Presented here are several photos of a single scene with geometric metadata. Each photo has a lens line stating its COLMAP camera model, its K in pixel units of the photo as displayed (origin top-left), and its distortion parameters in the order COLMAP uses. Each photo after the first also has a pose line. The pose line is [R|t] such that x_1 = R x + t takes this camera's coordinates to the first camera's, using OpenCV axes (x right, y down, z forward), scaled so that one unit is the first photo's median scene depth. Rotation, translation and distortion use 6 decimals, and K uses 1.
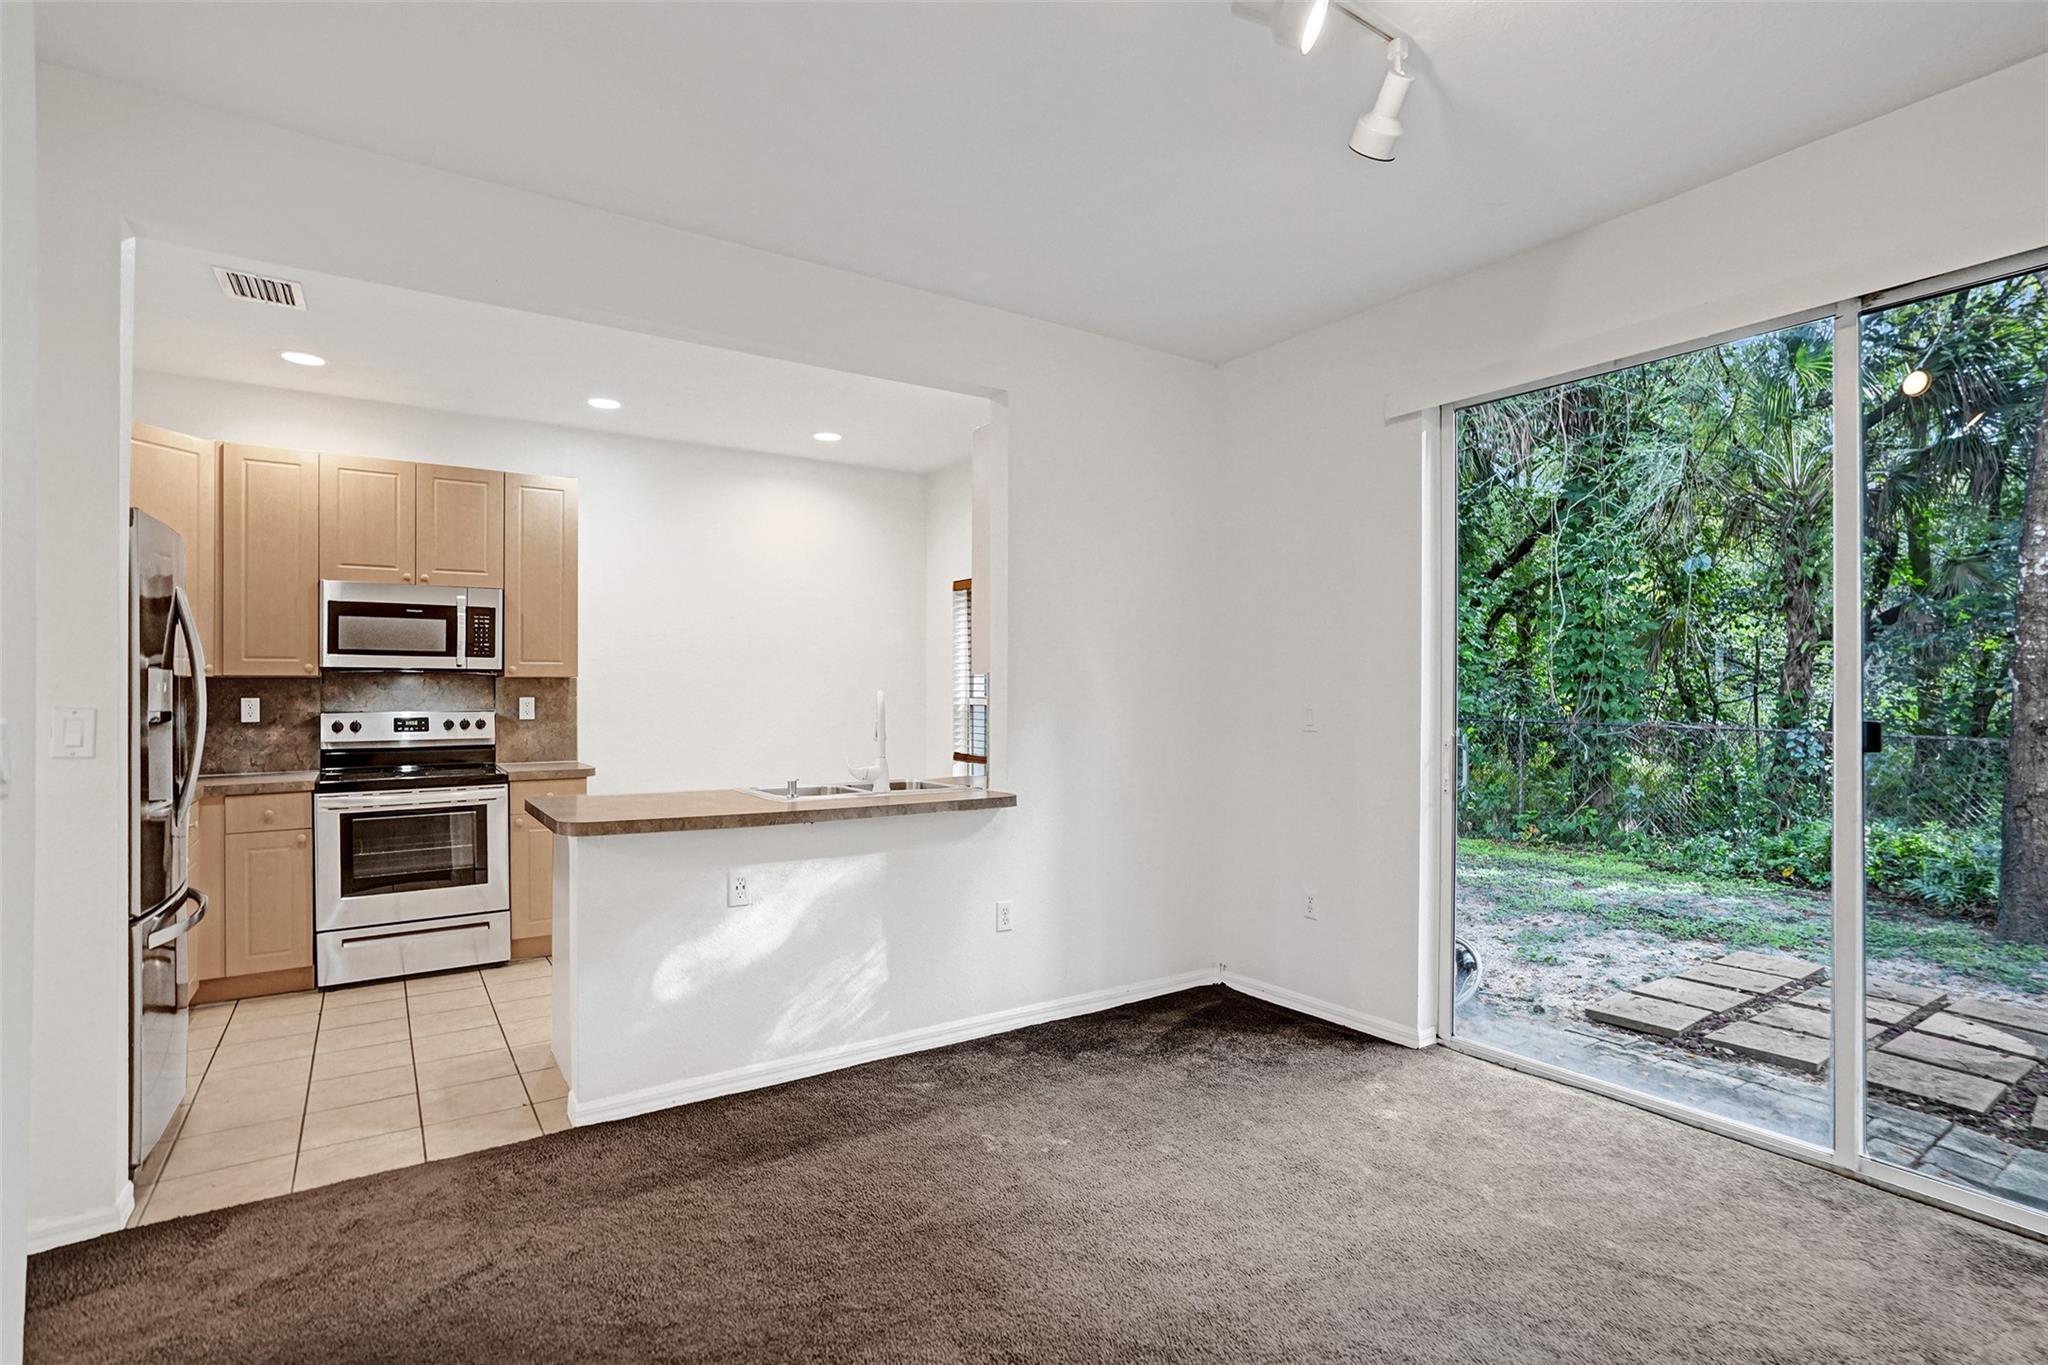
lens RADIAL K [[983.6, 0, 1031.7], [0, 983.6, 682.2], [0, 0, 1]] dist [-0.029284, 0.010598]
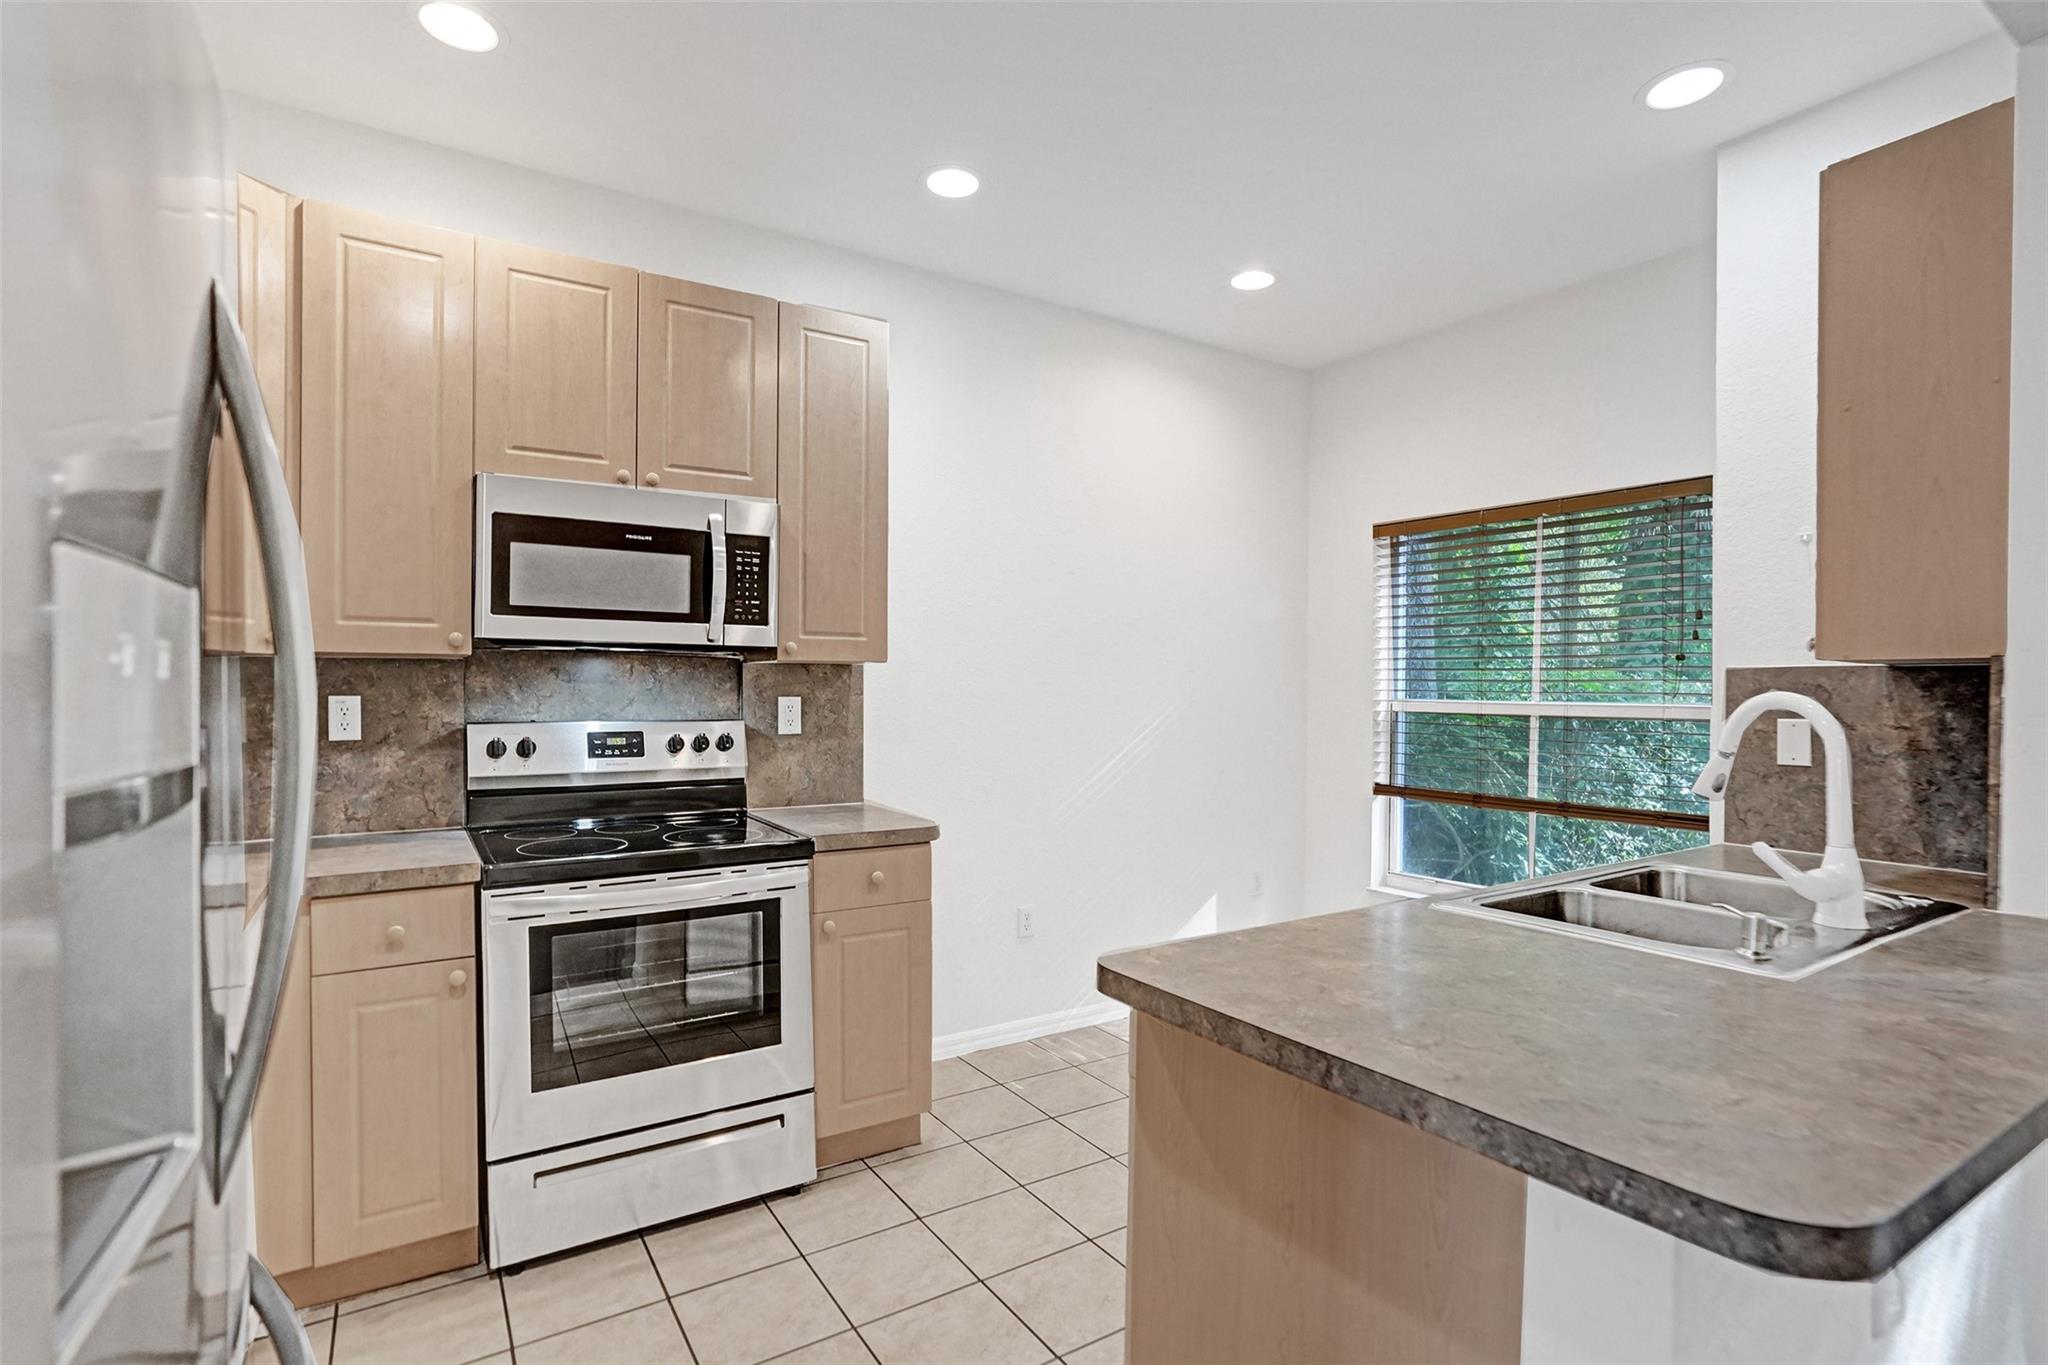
lens RADIAL K [[983.6, 0, 1022.8], [0, 983.6, 690.0], [0, 0, 1]] dist [-0.029284, 0.010598]
pose [[0.999413, 0.005164, -0.033875, -0.390092], [-0.004904, 0.999958, 0.007754, 0.006413], [0.033914, -0.007583, 0.999396, 0.447148]]
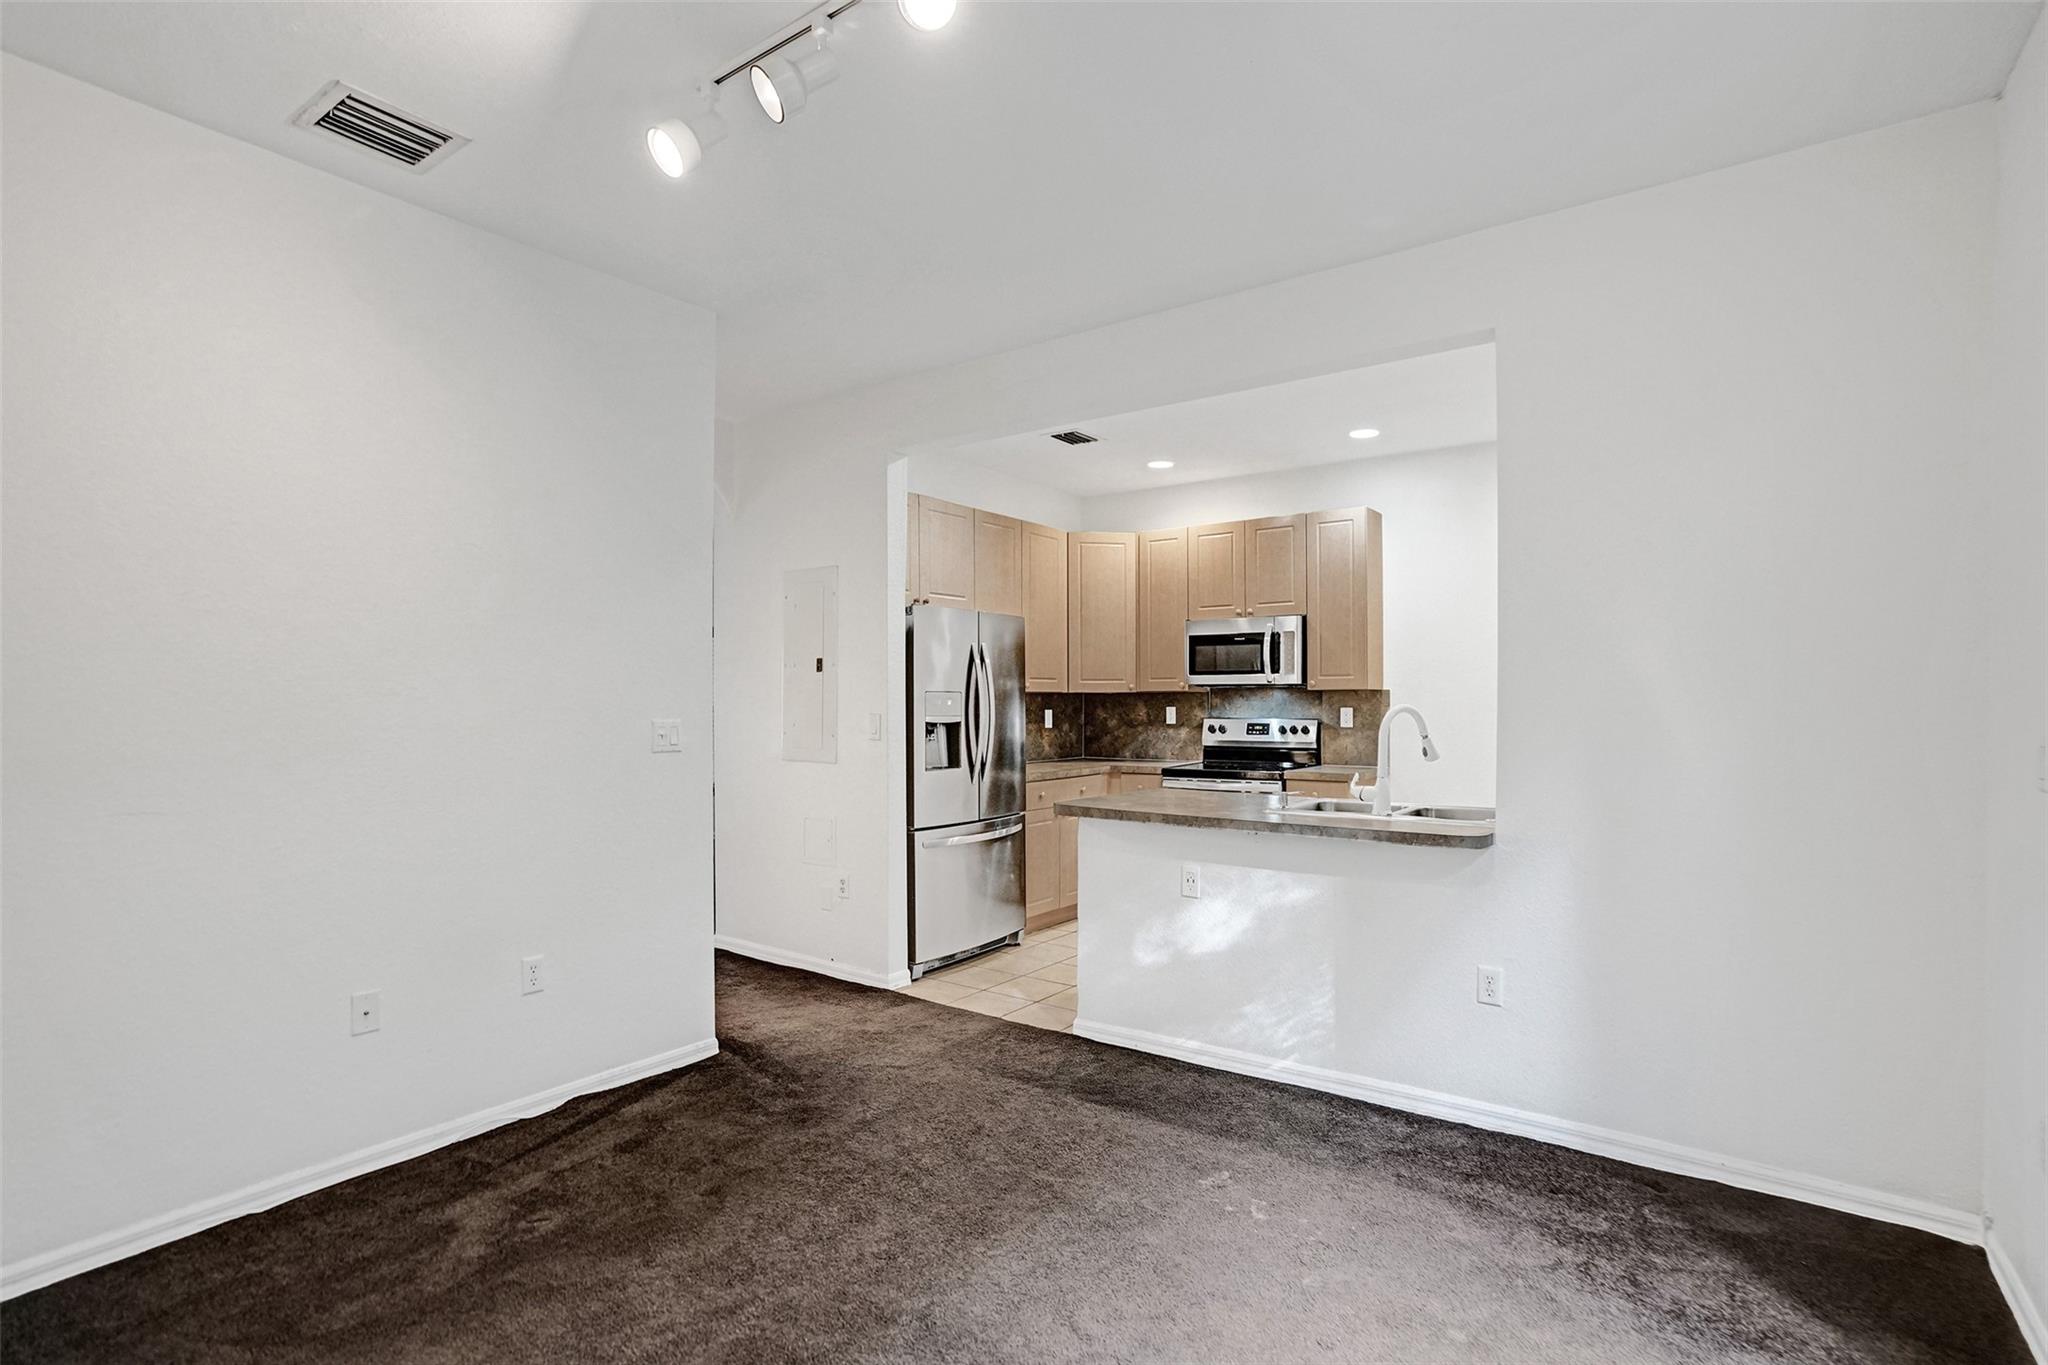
lens RADIAL K [[983.6, 0, 1021.4], [0, 983.6, 700.5], [0, 0, 1]] dist [-0.029284, 0.010598]
pose [[0.344391, 0.000548, -0.938826, 0.454442], [0.010085, 0.999940, 0.004283, -0.001460], [0.938772, -0.010943, 0.344365, 0.286951]]
